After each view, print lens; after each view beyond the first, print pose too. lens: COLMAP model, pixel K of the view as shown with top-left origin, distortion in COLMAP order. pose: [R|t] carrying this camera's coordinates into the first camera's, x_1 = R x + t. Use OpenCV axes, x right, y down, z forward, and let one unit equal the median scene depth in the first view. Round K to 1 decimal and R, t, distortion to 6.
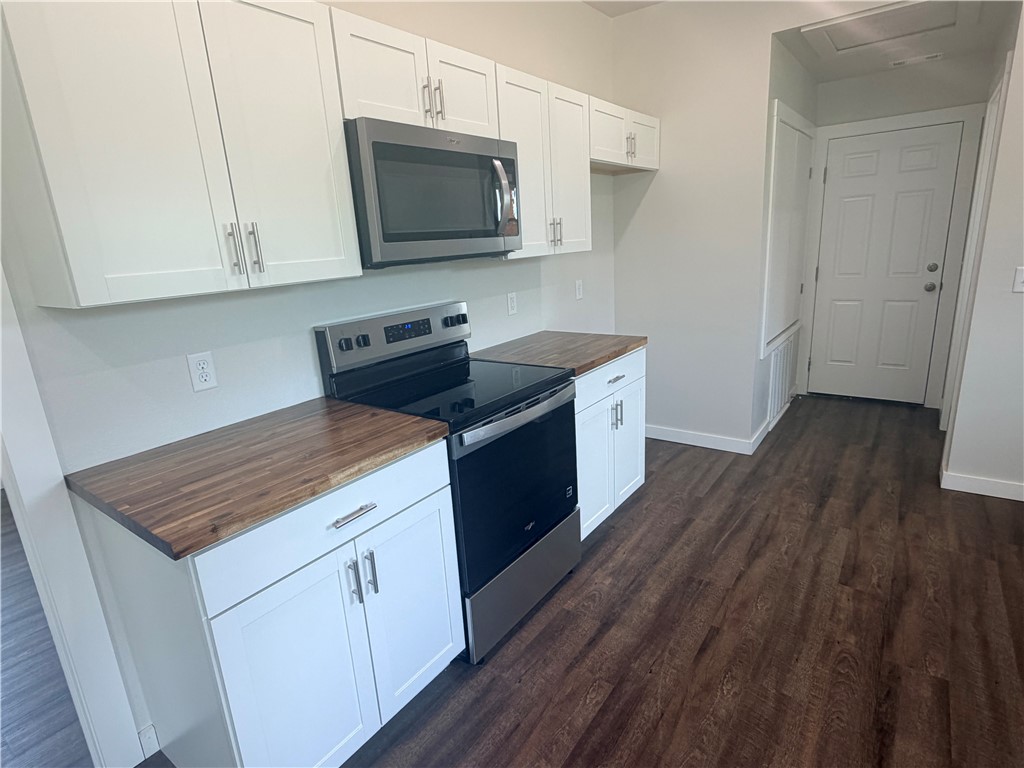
lens RADIAL K [[547.0, 0, 510.8], [0, 547.0, 384.6], [0, 0, 1]] dist [-0.001593, -0.000455]
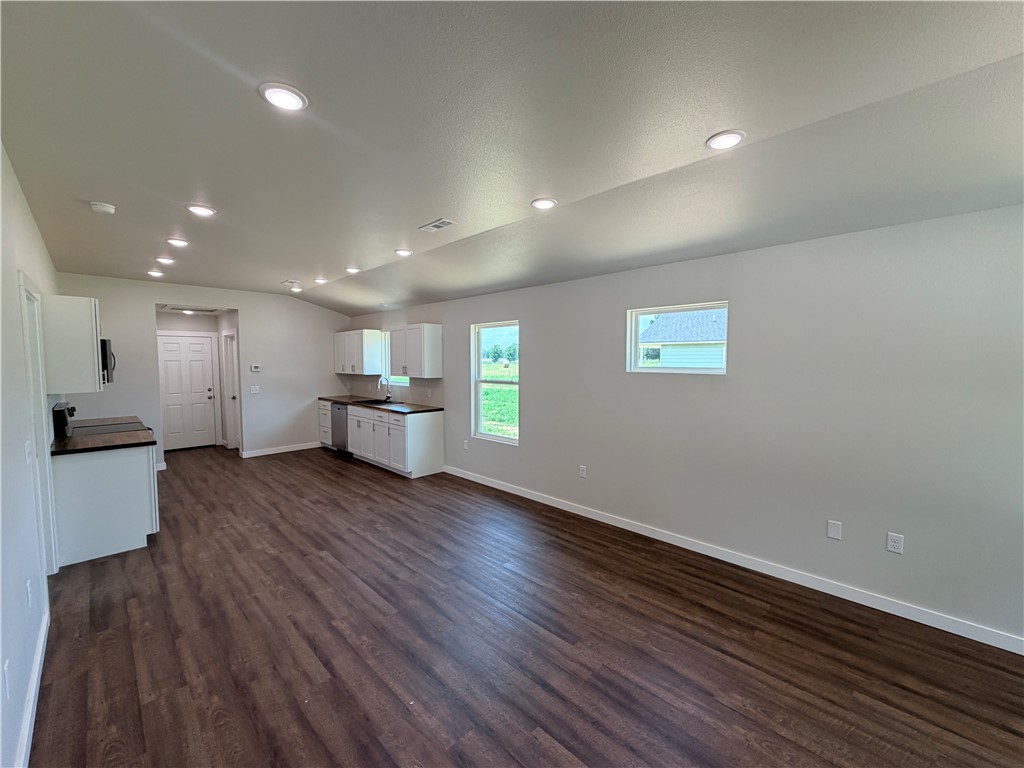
lens RADIAL K [[416.7, 0, 513.0], [0, 416.7, 384.9], [0, 0, 1]] dist [0.000879, -0.000446]
pose [[0.146556, -0.002244, 0.989200, -1.801239], [0.248642, 0.967976, -0.034642, 0.350053], [-0.957444, 0.251034, 0.142421, -1.213094]]
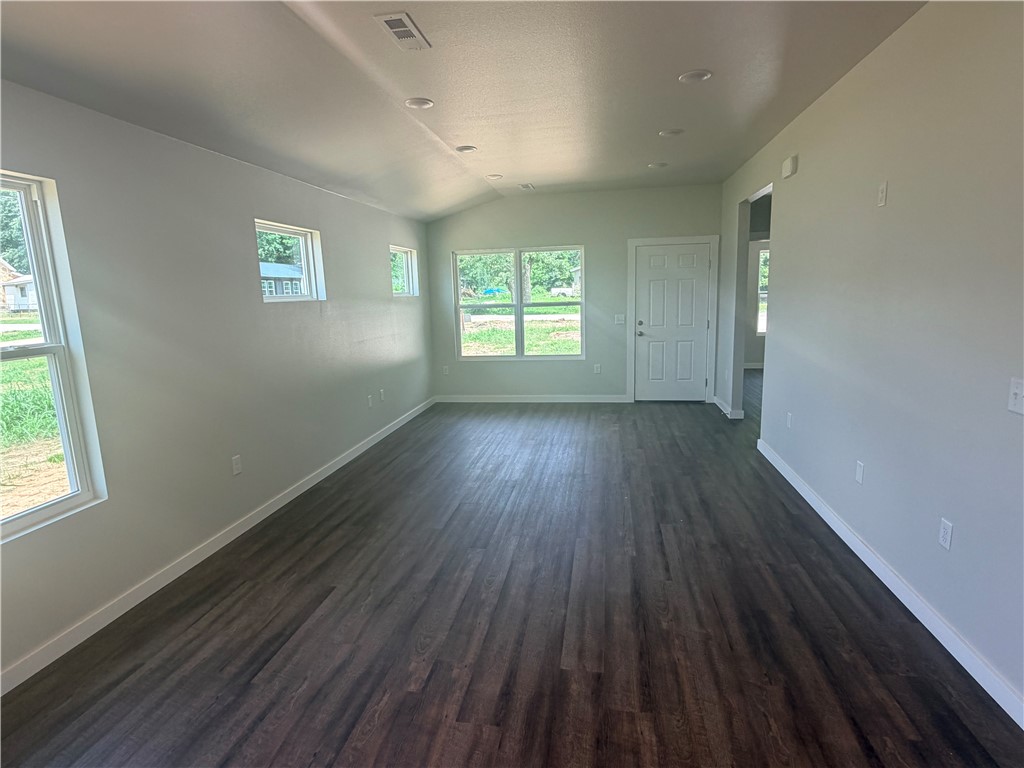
lens RADIAL K [[547.0, 0, 510.8], [0, 547.0, 384.6], [0, 0, 1]] dist [-0.001593, -0.000455]
pose [[-0.890084, 0.162018, -0.426030, 0.210439], [-0.034121, 0.908384, 0.416742, -0.191825], [0.454519, 0.385472, -0.803010, 0.525034]]
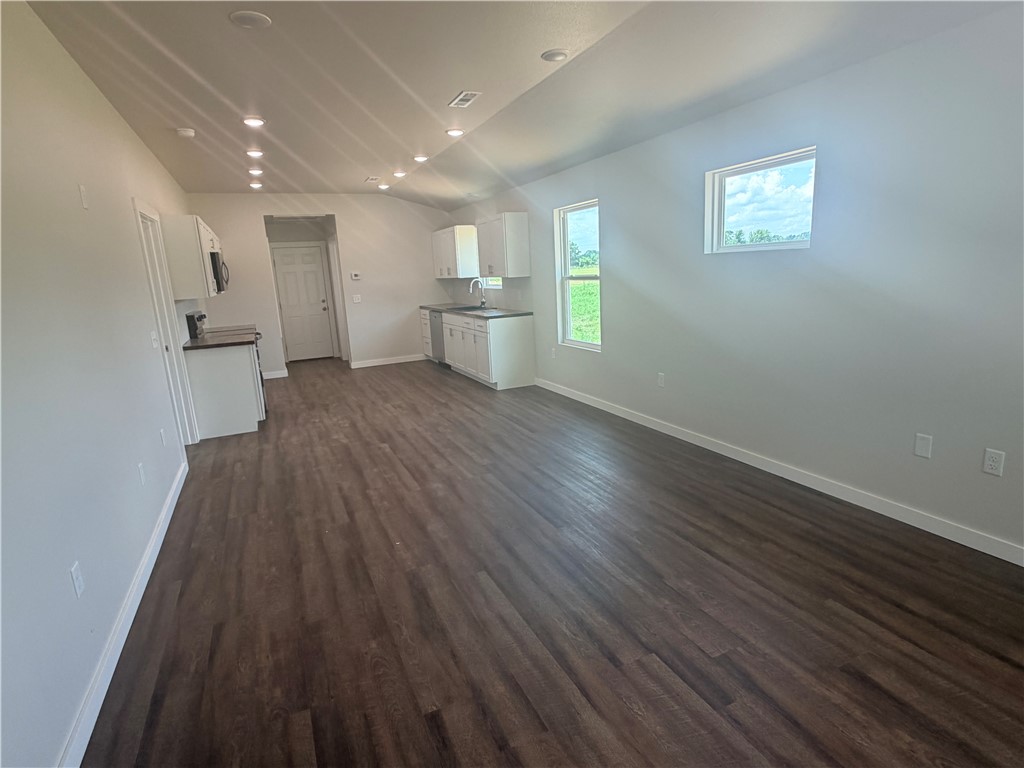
lens RADIAL K [[547.0, 0, 510.8], [0, 547.0, 384.6], [0, 0, 1]] dist [-0.001593, -0.000455]
pose [[0.489864, -0.153010, 0.858266, -1.955983], [0.251325, 0.967467, 0.029032, 0.575862], [-0.834787, 0.201482, 0.512383, -1.776040]]
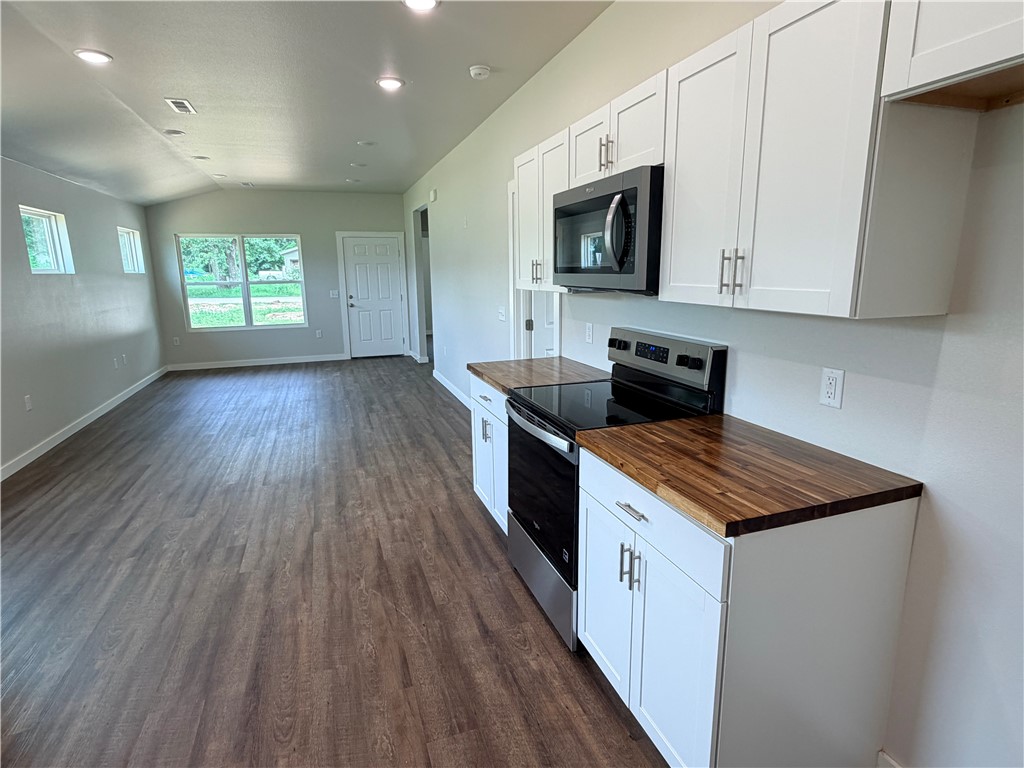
lens RADIAL K [[547.0, 0, 510.8], [0, 547.0, 384.6], [0, 0, 1]] dist [-0.001593, -0.000455]
pose [[-0.566931, 0.235421, -0.789409, 0.890410], [-0.166646, 0.905703, 0.389783, -0.440382], [0.806733, 0.352532, -0.474240, 1.383926]]
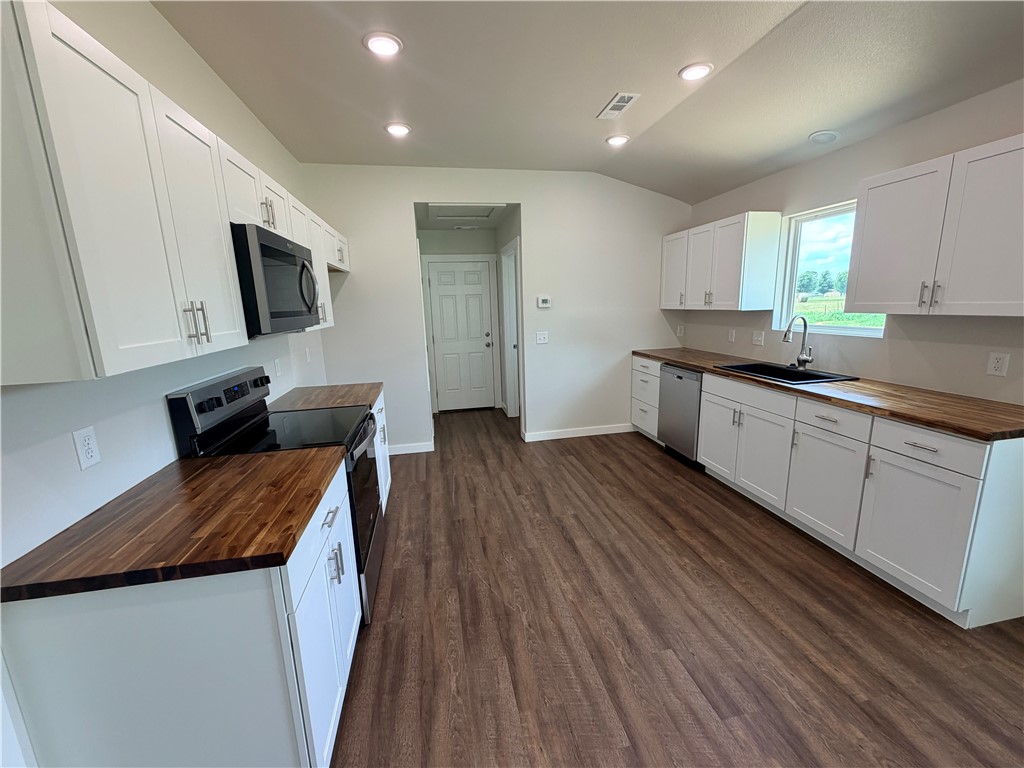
lens RADIAL K [[416.7, 0, 513.0], [0, 416.7, 384.9], [0, 0, 1]] dist [0.000879, -0.000446]
pose [[0.675210, -0.108273, 0.729636, -0.462685], [0.183458, 0.982736, -0.023941, 0.017506], [-0.714447, 0.150023, 0.683417, -0.045882]]
